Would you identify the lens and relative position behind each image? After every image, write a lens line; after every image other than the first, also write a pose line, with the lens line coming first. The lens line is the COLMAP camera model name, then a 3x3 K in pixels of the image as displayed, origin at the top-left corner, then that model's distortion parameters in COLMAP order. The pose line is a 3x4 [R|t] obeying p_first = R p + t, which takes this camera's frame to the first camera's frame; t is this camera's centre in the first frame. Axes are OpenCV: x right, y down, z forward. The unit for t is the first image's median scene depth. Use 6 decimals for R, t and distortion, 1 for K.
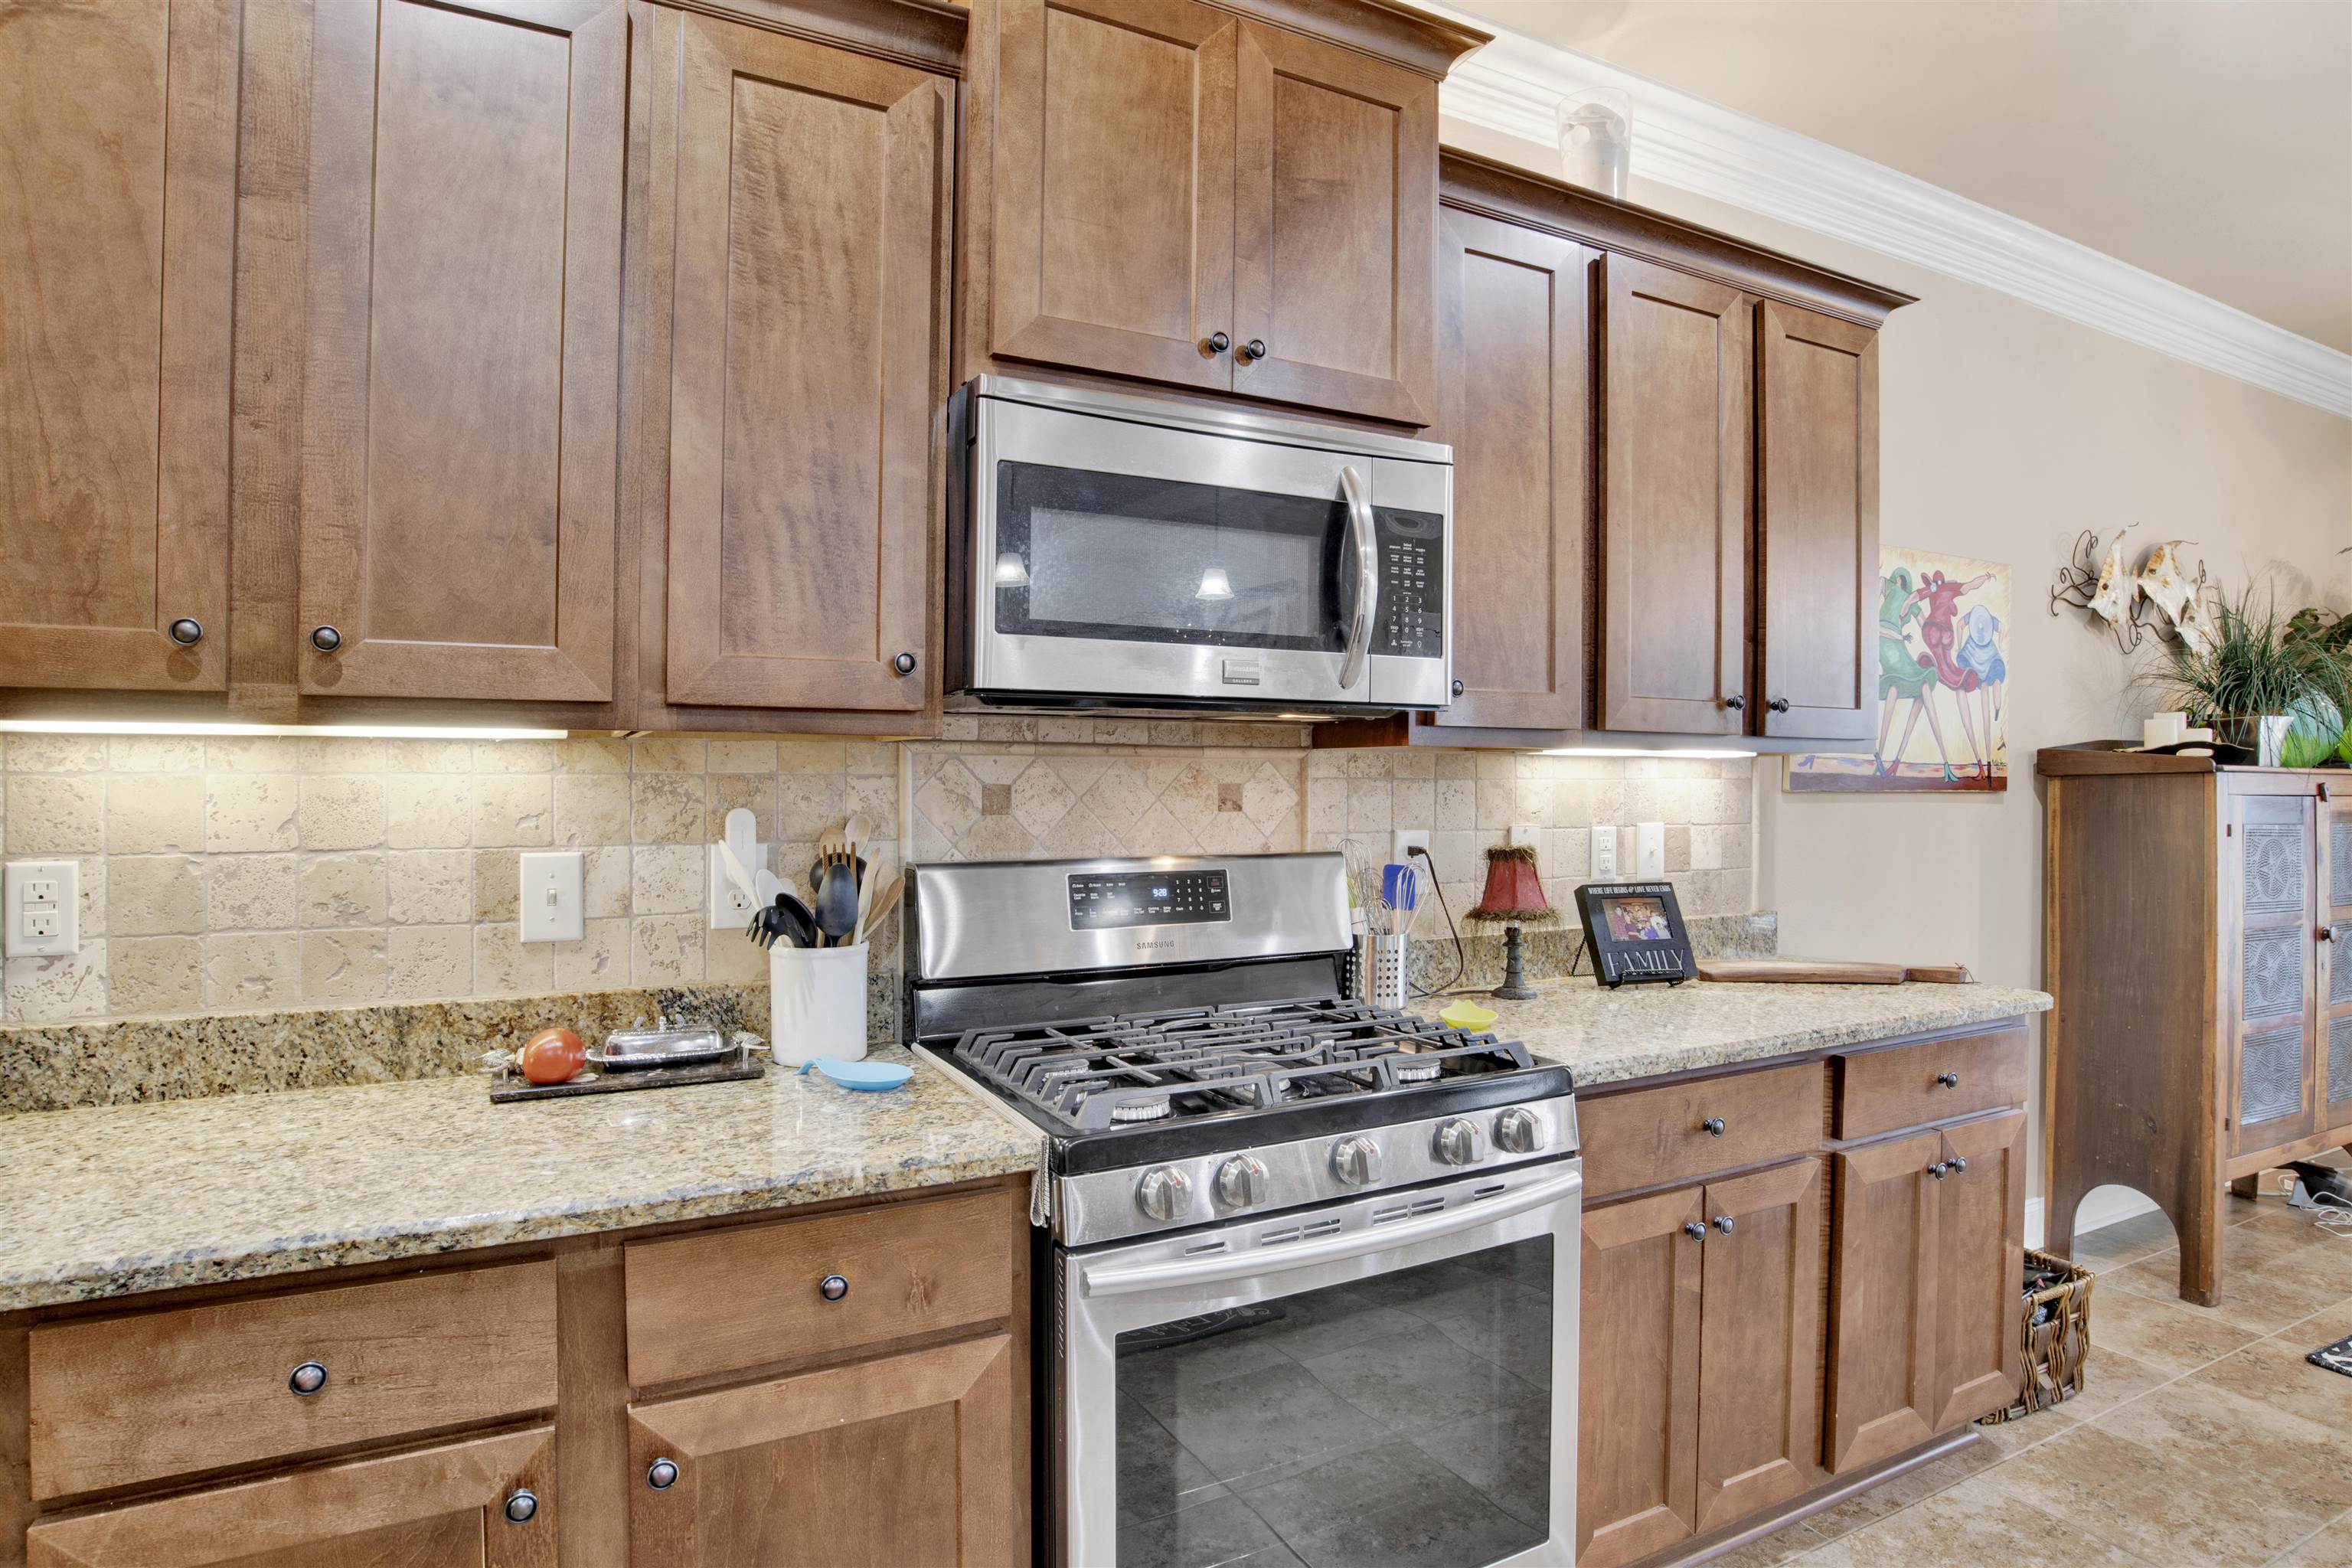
lens RADIAL K [[1259.6, 0, 1179.3], [0, 1259.6, 786.3], [0, 0, 1]] dist [-0.052323, 0.006060]
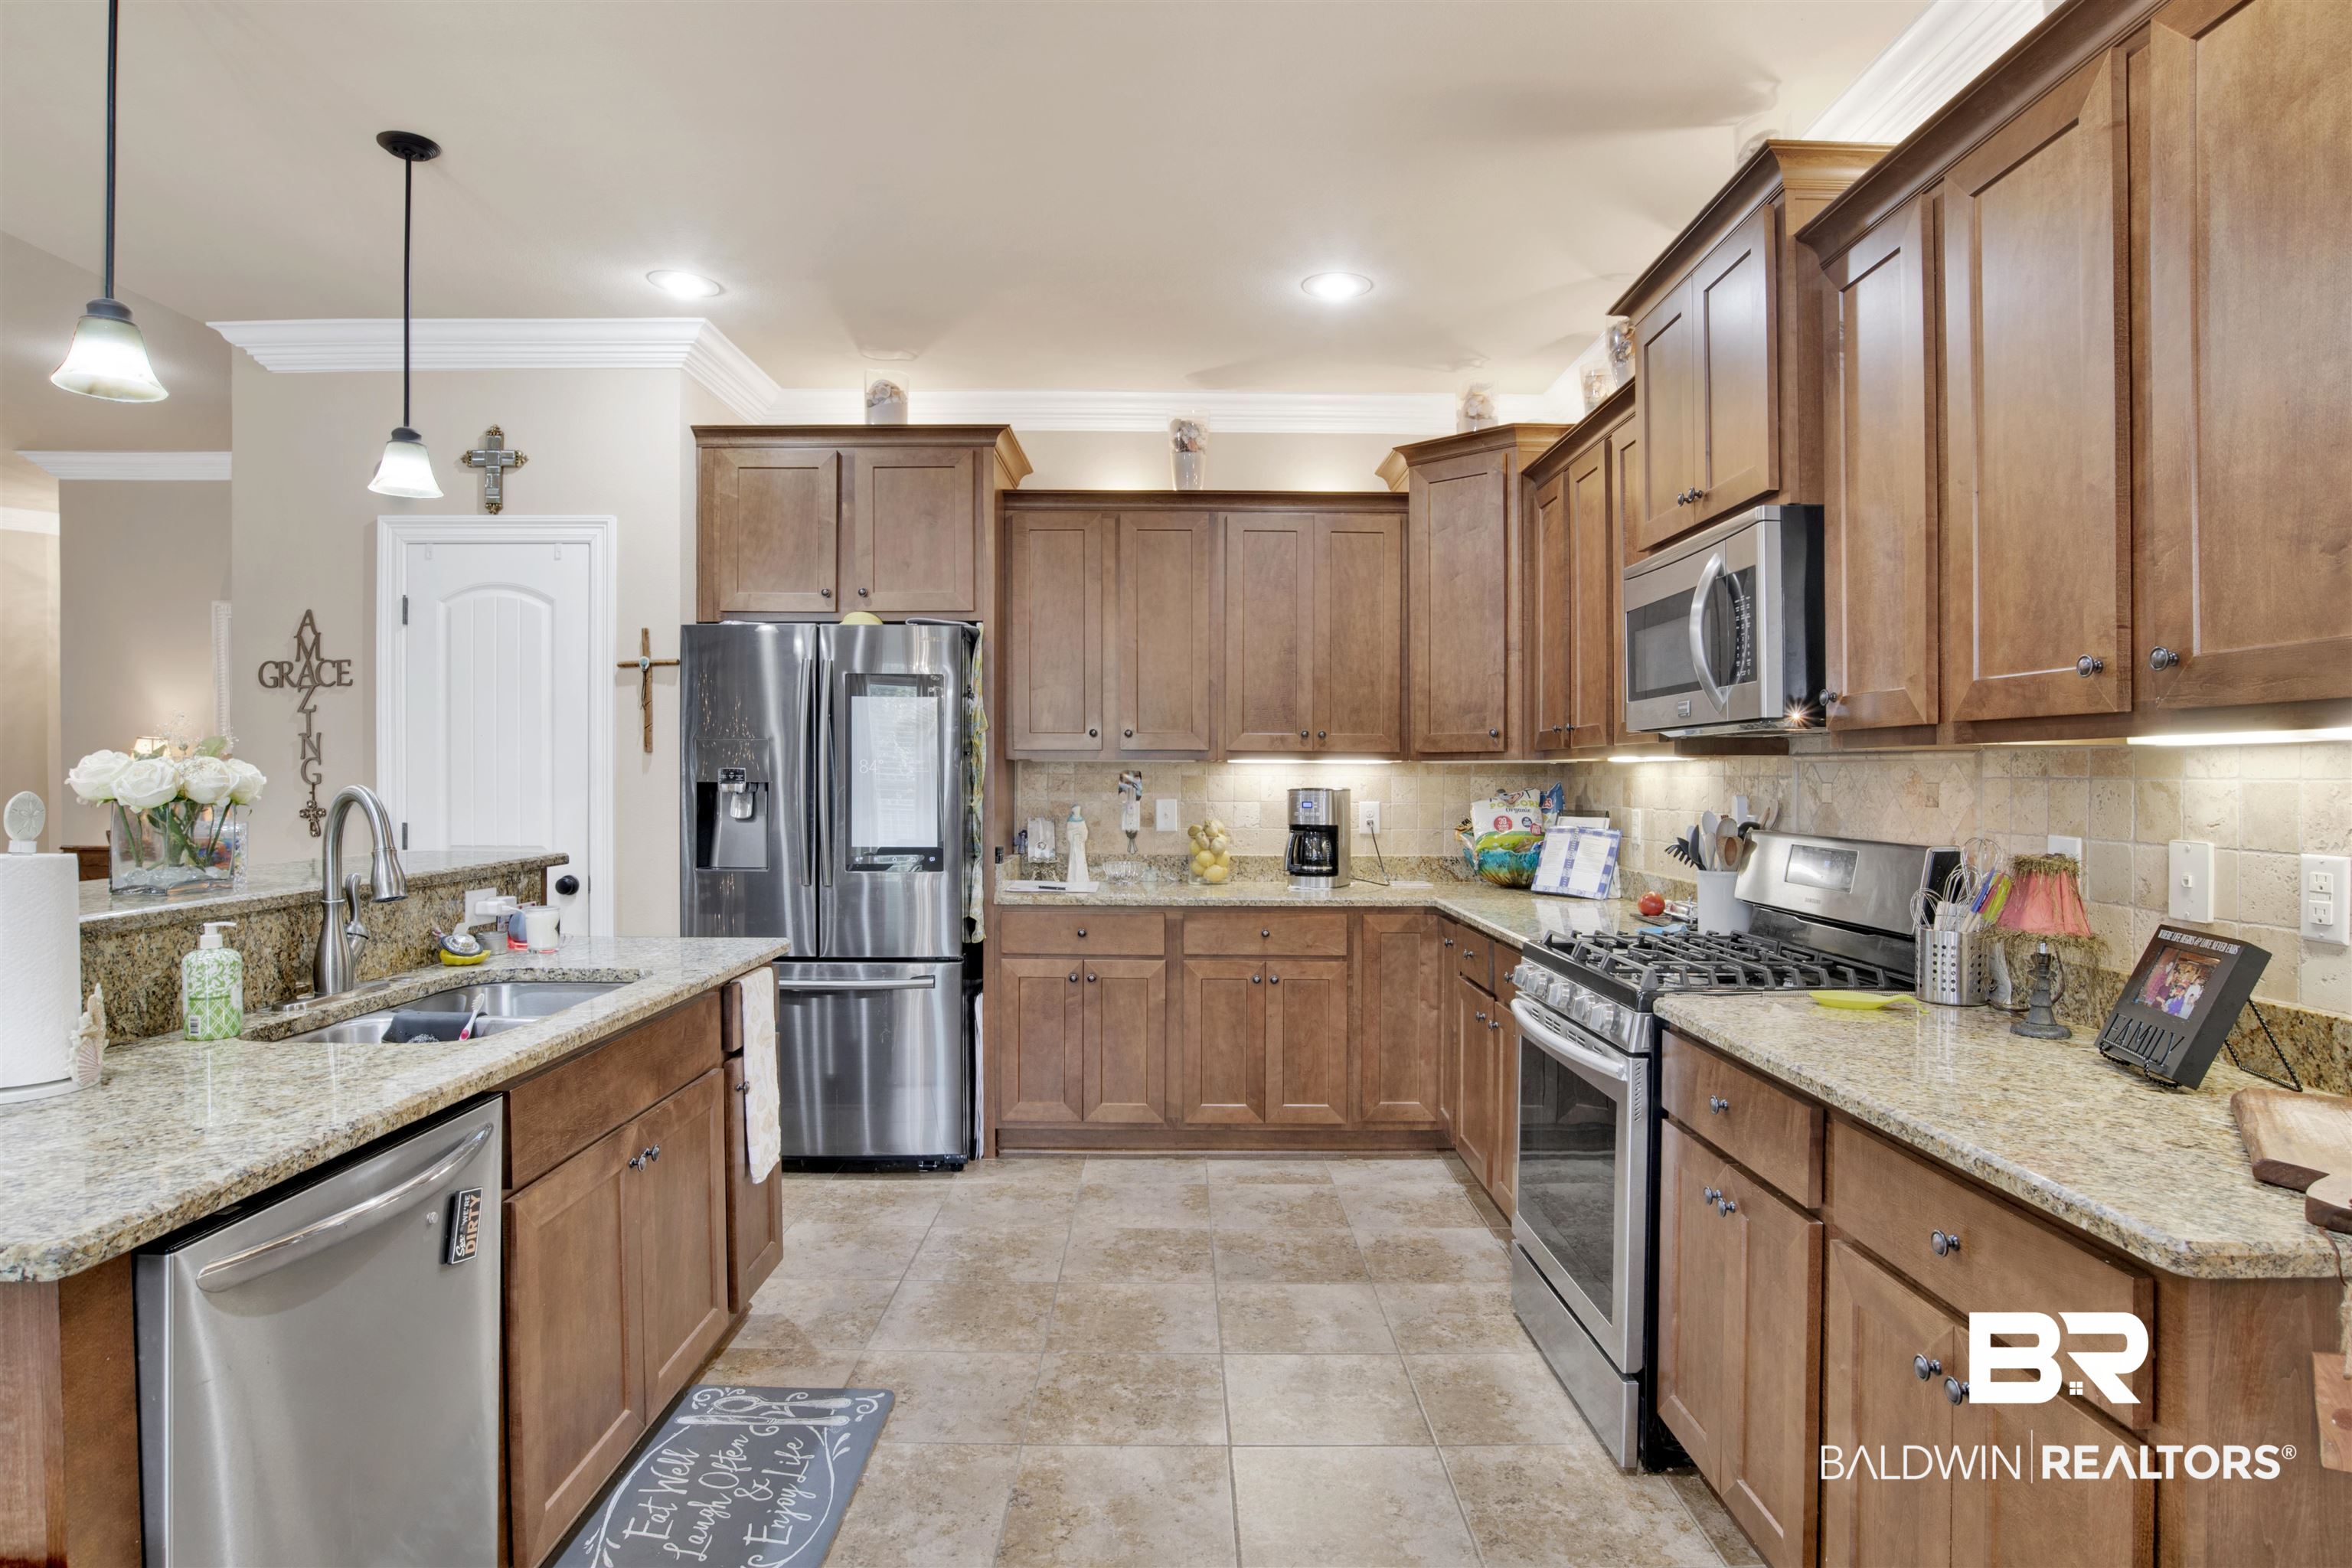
lens RADIAL K [[1259.6, 0, 1174.7], [0, 1259.6, 784.4], [0, 0, 1]] dist [-0.052323, 0.006060]
pose [[-0.456238, 0.003082, -0.889852, 1.291090], [-0.003742, 0.999979, 0.005381, -0.004185], [0.889850, 0.005785, -0.456217, 0.856053]]
